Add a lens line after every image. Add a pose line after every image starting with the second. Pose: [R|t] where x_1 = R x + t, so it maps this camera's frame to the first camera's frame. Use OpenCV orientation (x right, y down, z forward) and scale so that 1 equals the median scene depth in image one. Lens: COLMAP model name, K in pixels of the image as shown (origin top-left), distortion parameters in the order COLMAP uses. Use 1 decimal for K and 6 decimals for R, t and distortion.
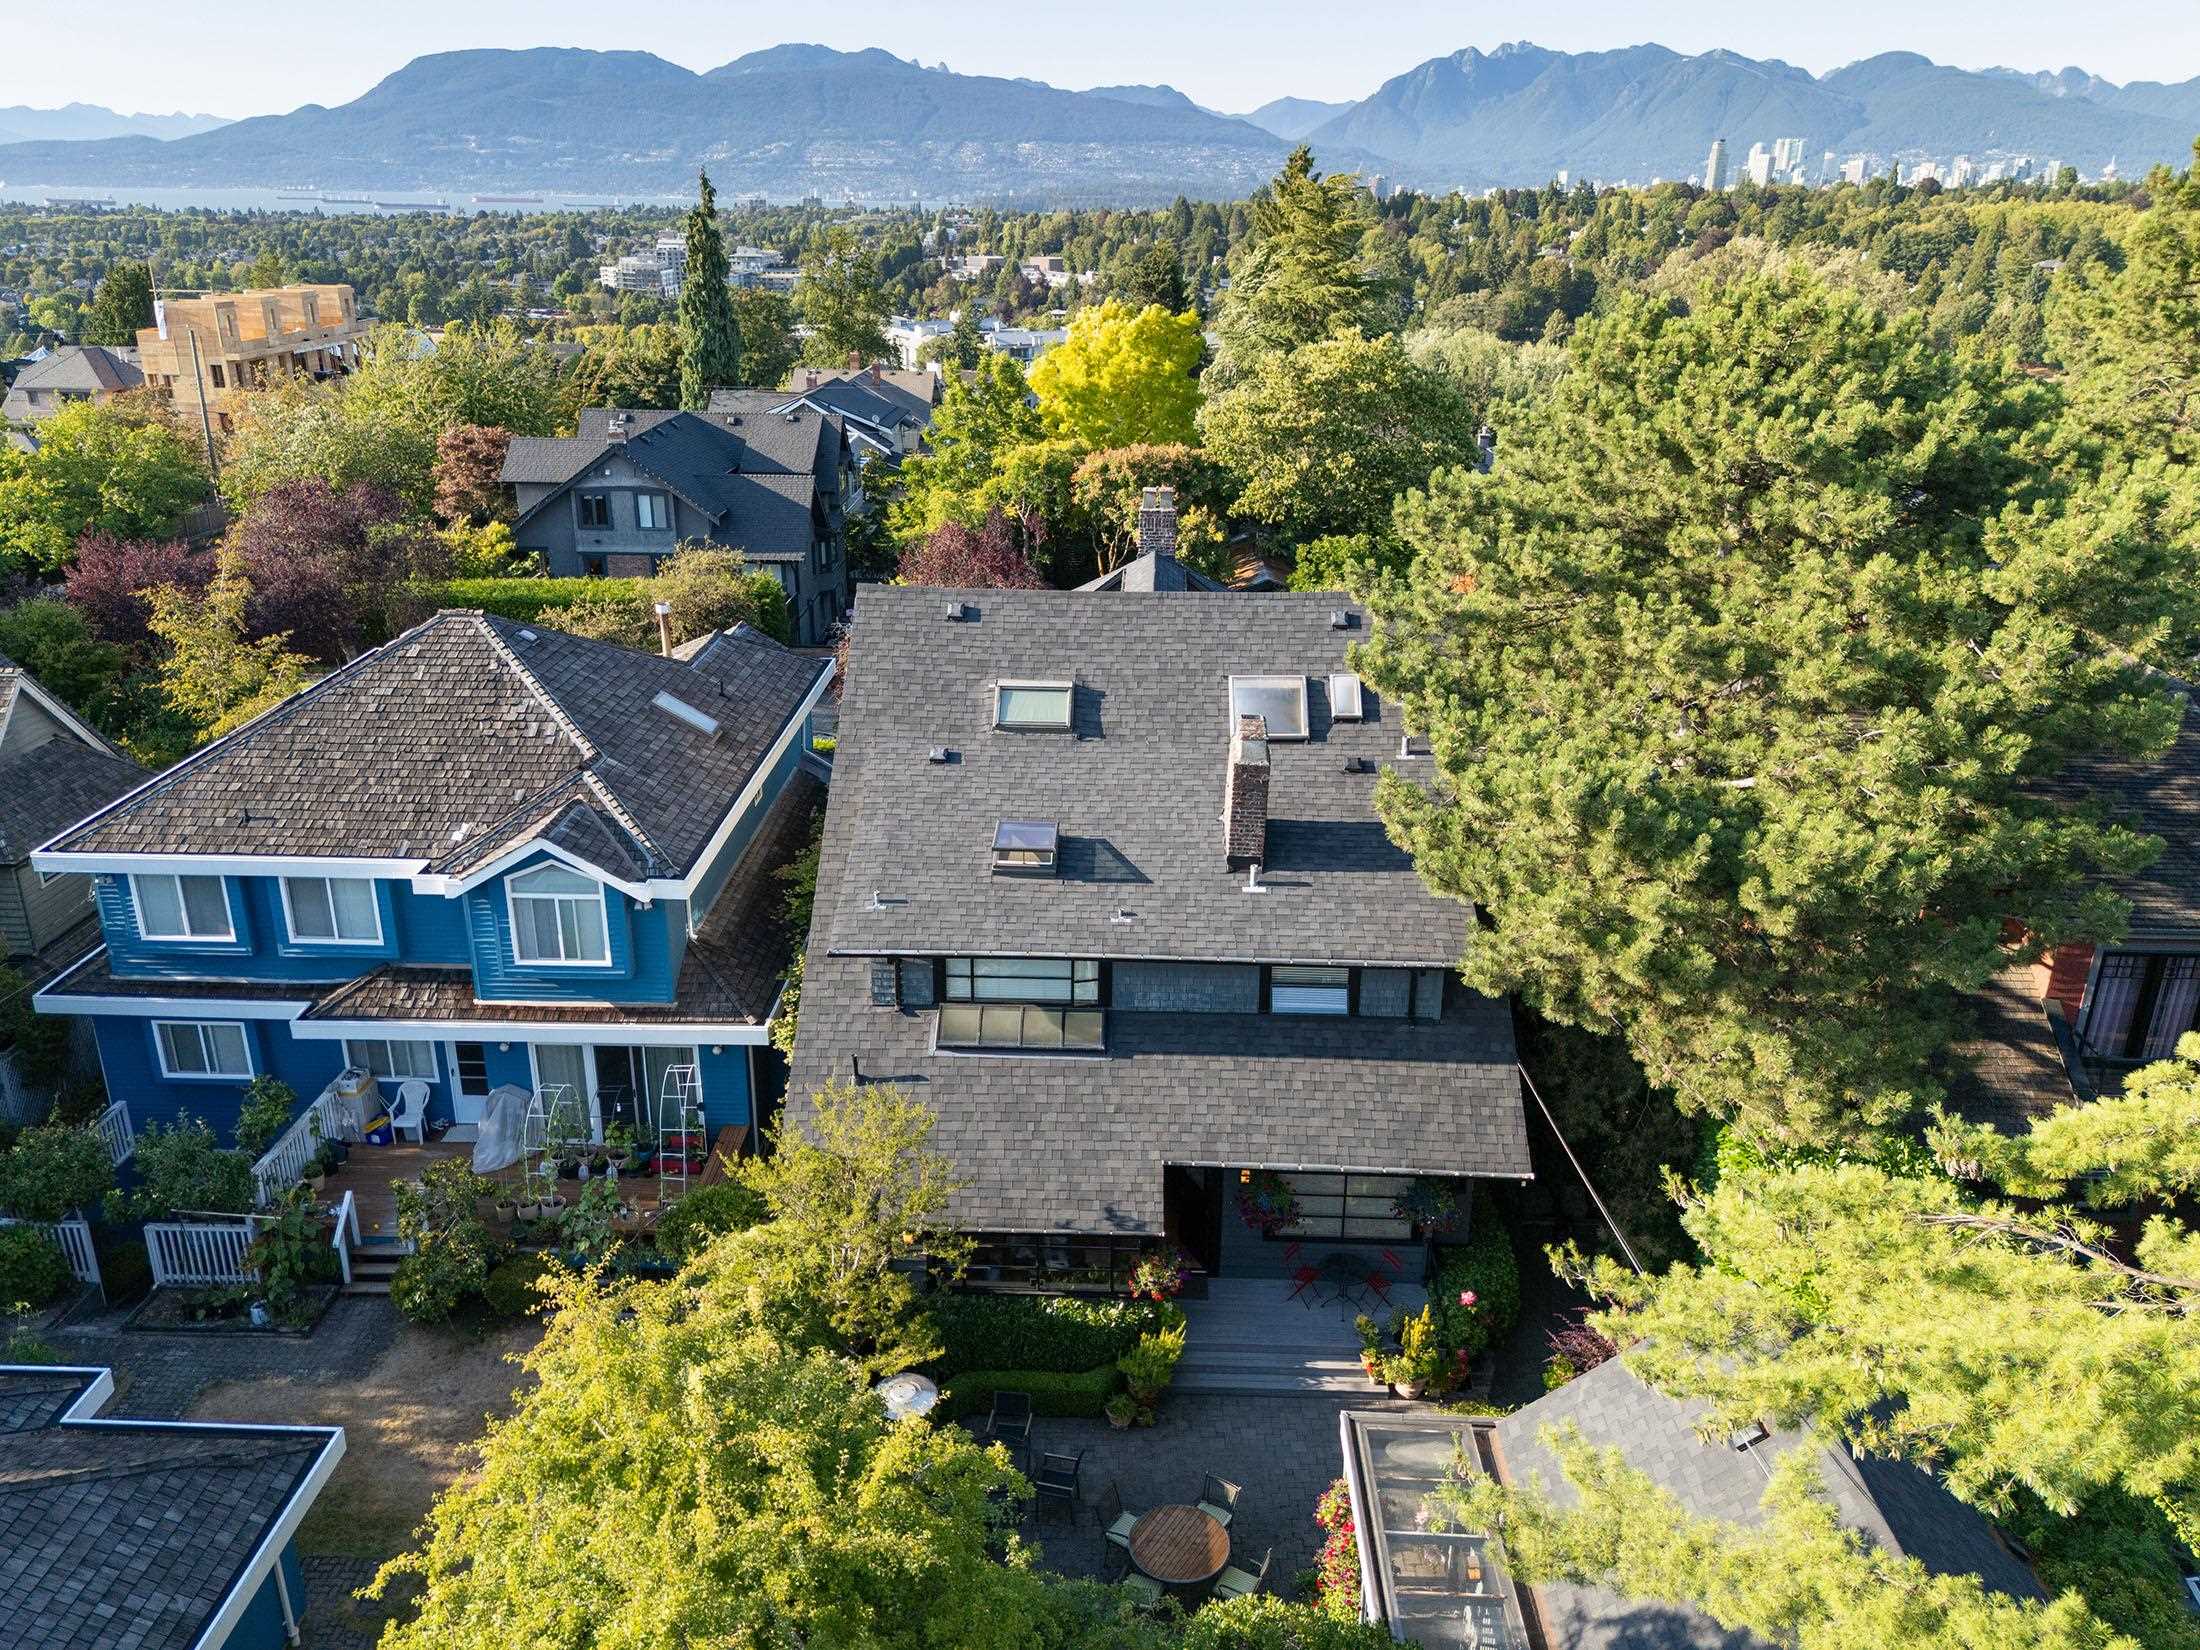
lens RADIAL K [[1771.5, 0, 996.6], [0, 1771.5, 825.8], [0, 0, 1]] dist [0.031727, -0.016186]
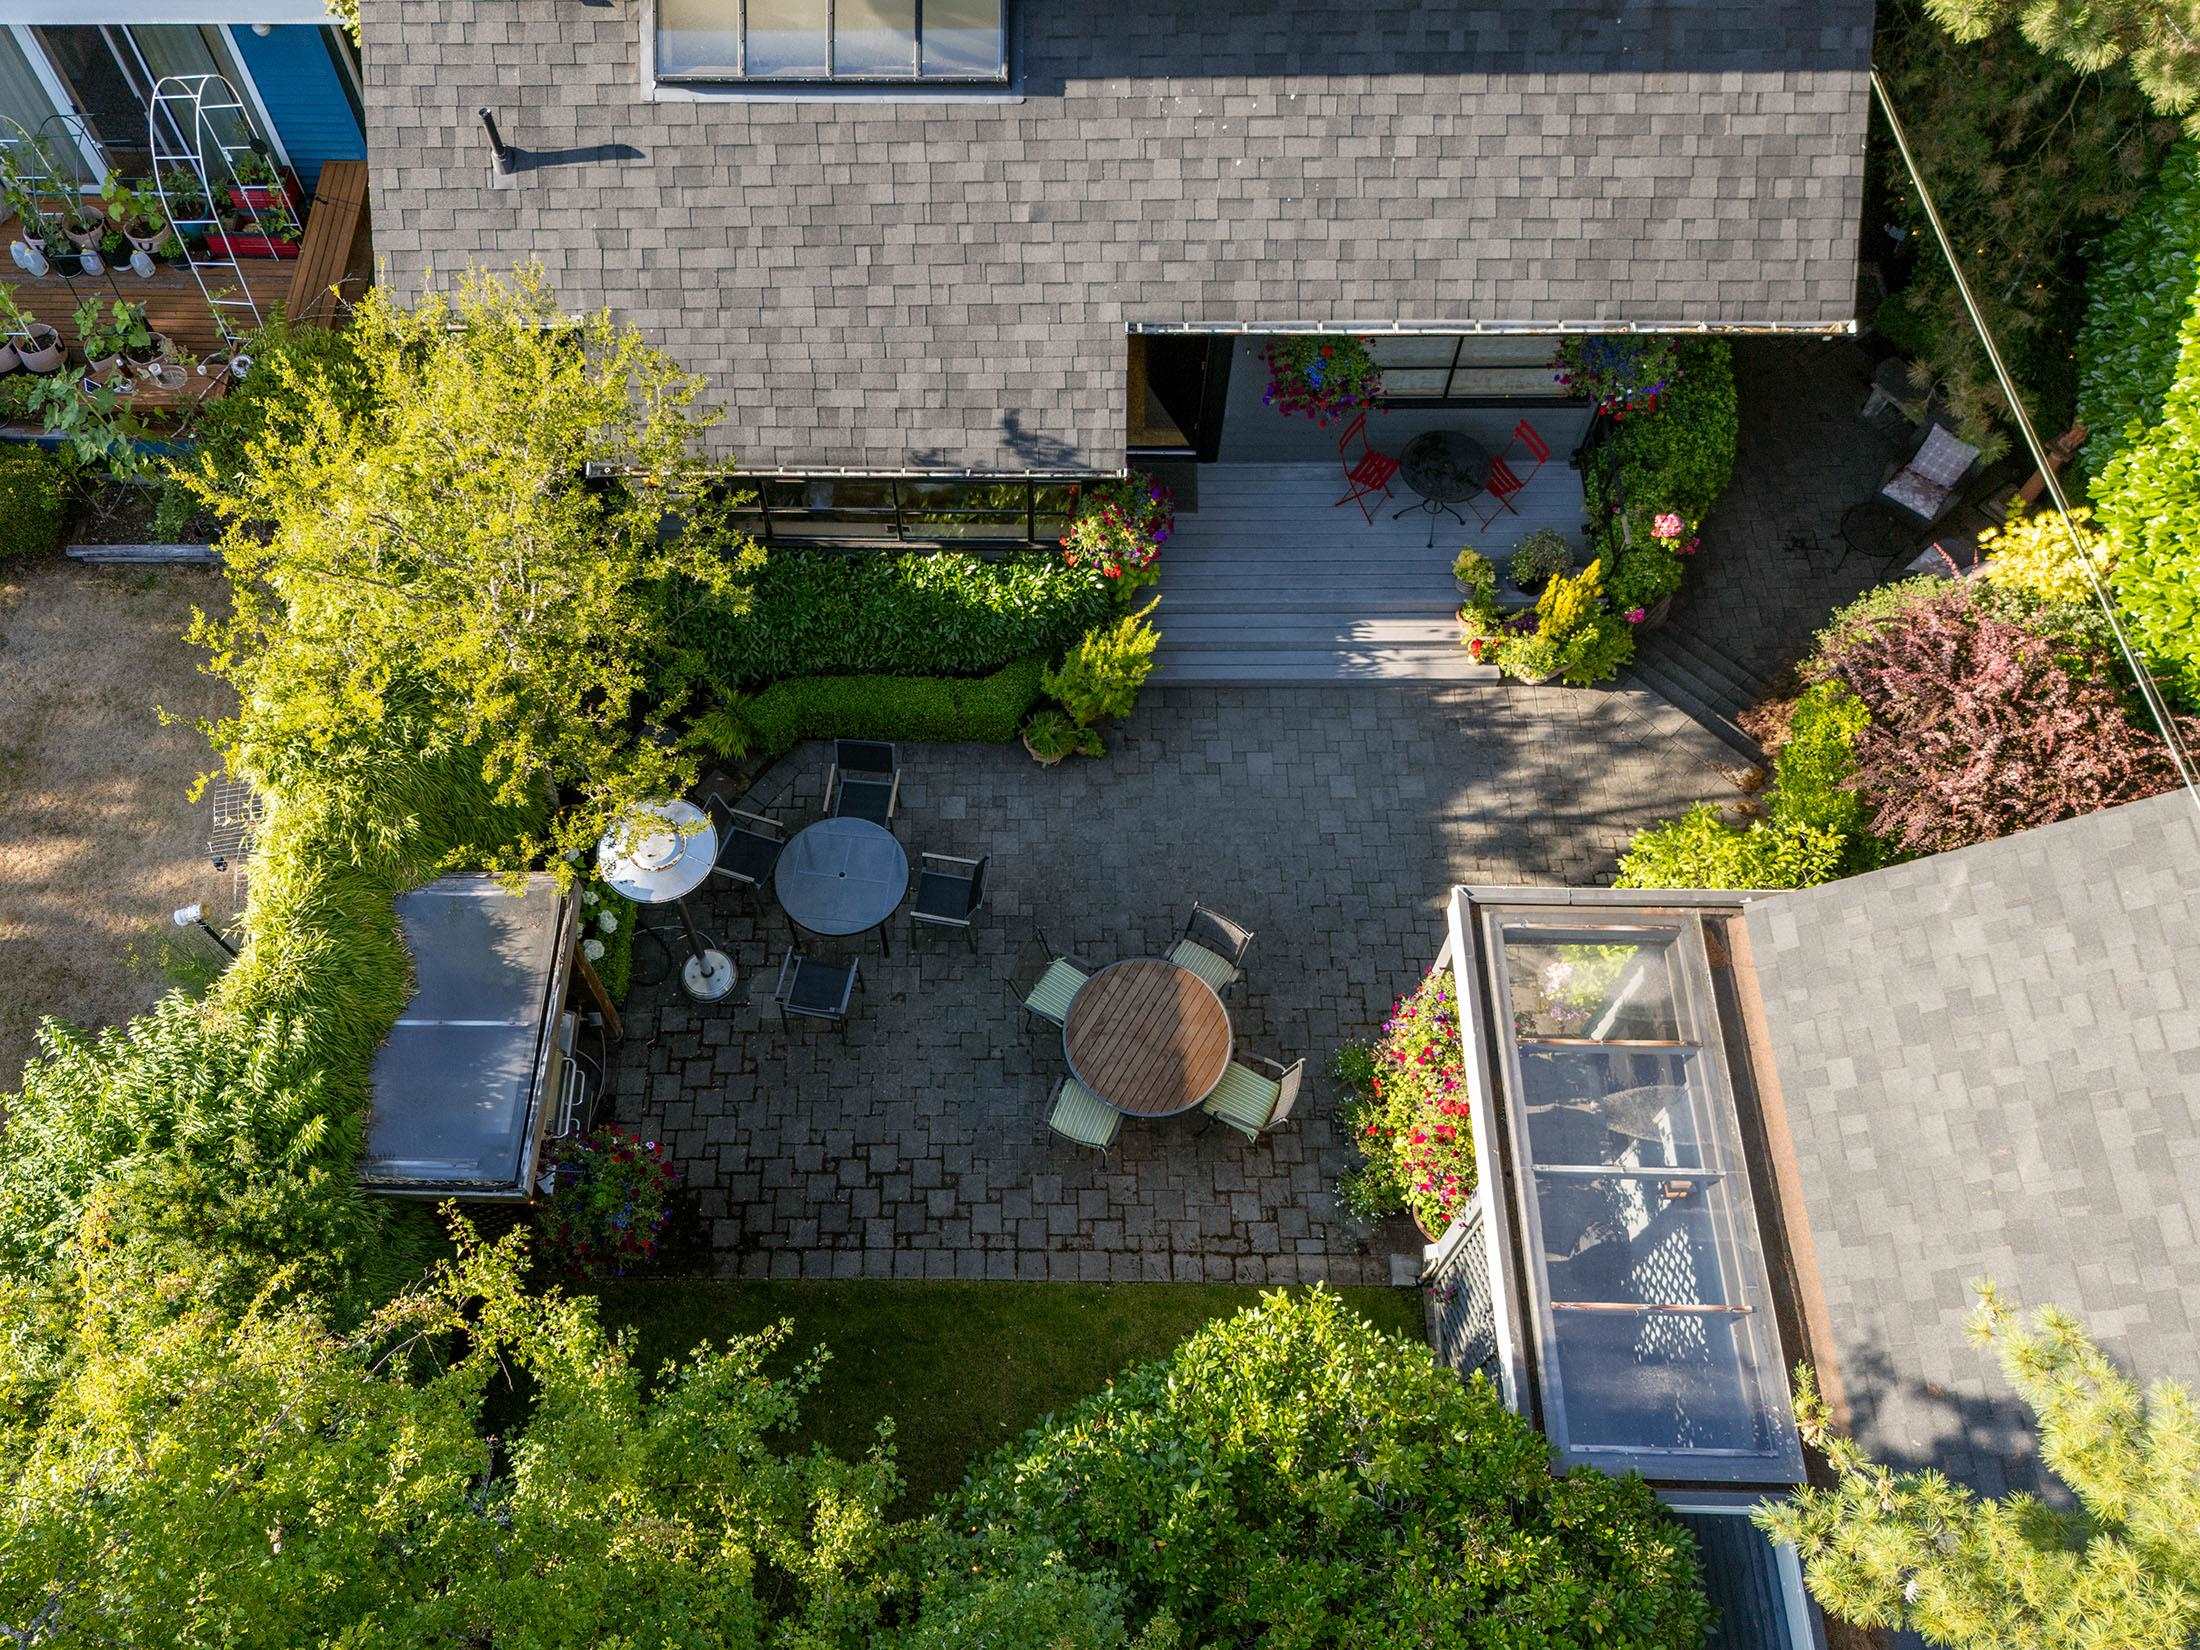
lens RADIAL K [[1771.5, 0, 996.6], [0, 1771.5, 825.8], [0, 0, 1]] dist [0.031727, -0.016186]
pose [[0.998211, -0.057316, 0.017007, 0.040024], [0.032556, 0.759707, 0.649450, -0.033321], [-0.050144, -0.647735, 0.760214, 0.524901]]
